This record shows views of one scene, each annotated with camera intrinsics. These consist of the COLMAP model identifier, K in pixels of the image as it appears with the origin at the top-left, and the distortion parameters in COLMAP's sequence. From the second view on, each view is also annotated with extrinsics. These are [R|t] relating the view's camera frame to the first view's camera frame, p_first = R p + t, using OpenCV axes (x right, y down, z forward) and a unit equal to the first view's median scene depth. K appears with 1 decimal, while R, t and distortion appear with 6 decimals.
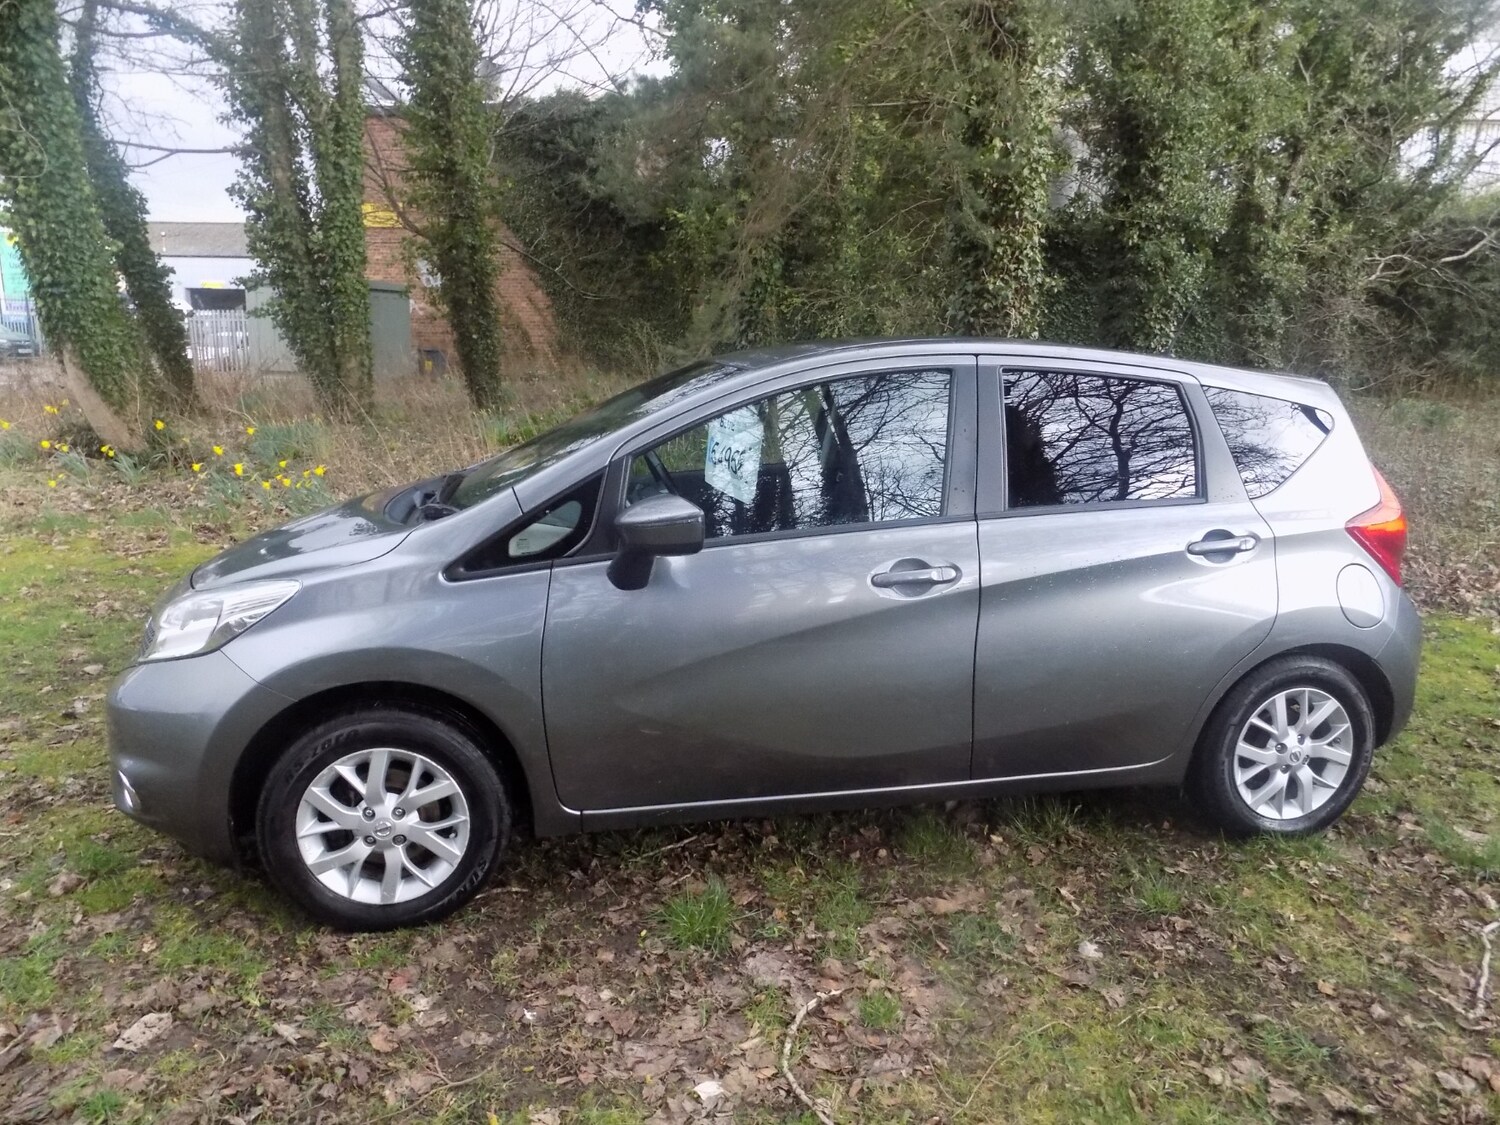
lens RADIAL K [[1014.0, 0, 741.8], [0, 1014.0, 567.0], [0, 0, 1]] dist [-0.096578, 0.097376]
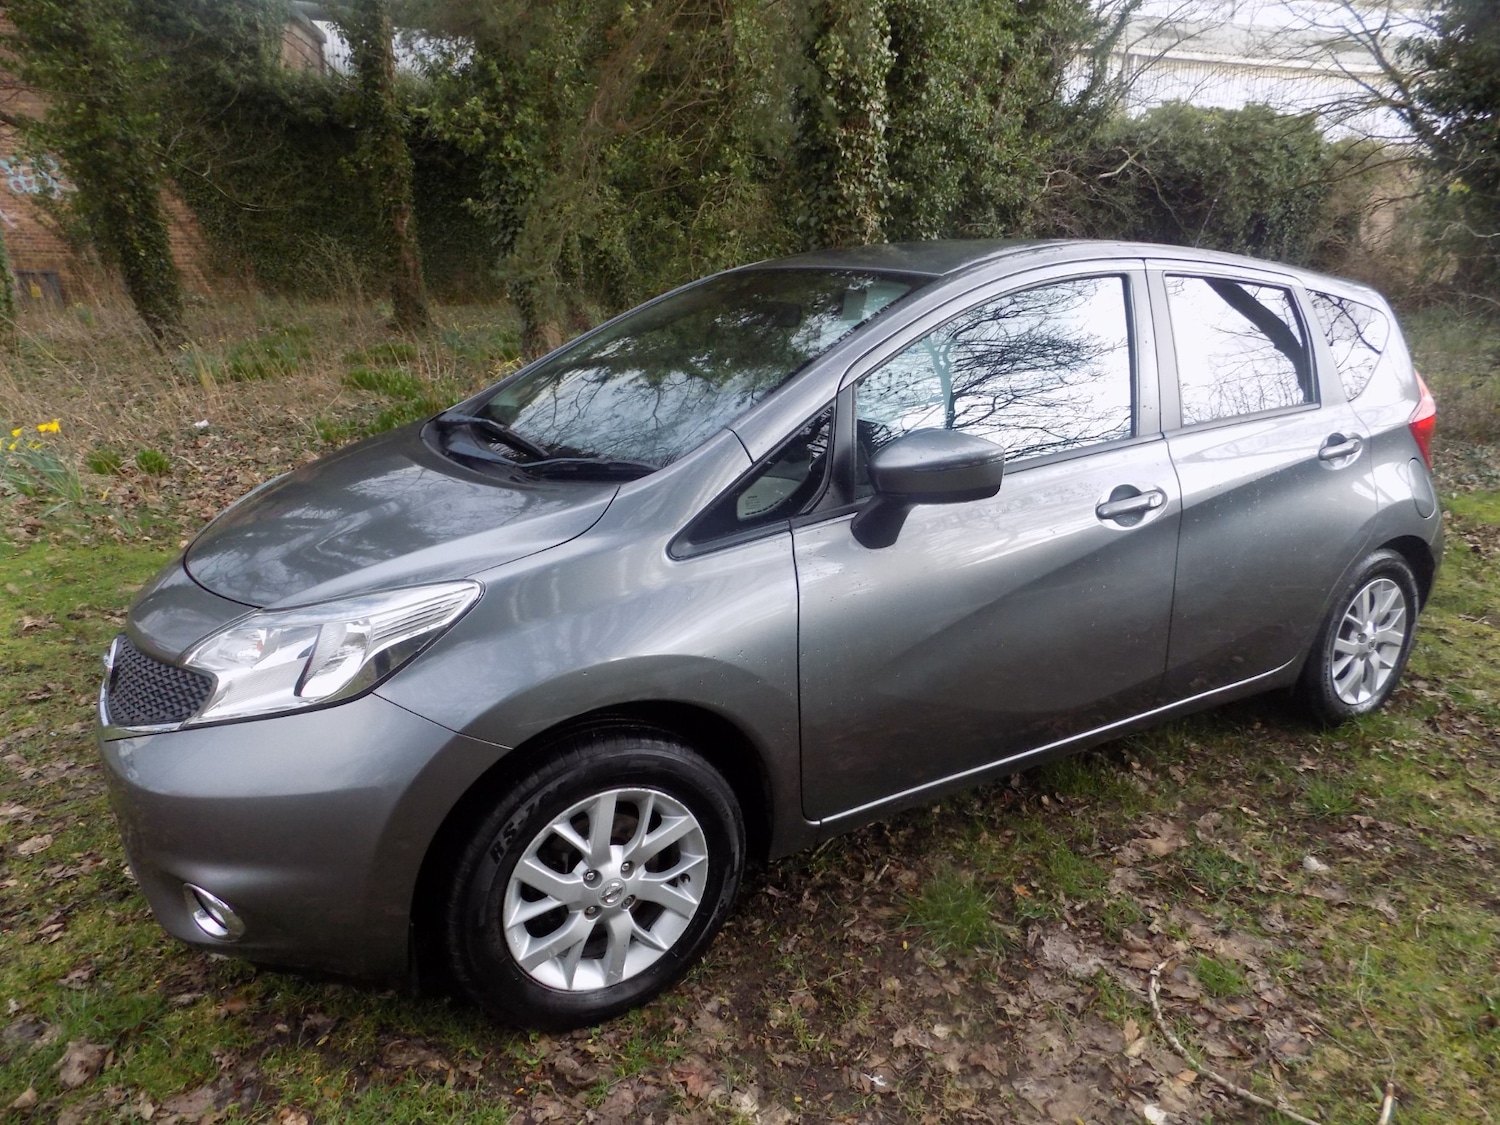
lens RADIAL K [[1020.3, 0, 750.7], [0, 1020.3, 561.5], [0, 0, 1]] dist [-0.078593, 0.077478]
pose [[0.945024, -0.100147, 0.311288, -0.414499], [0.077283, 0.993382, 0.084968, -0.040370], [-0.317737, -0.056240, 0.946510, 0.218978]]
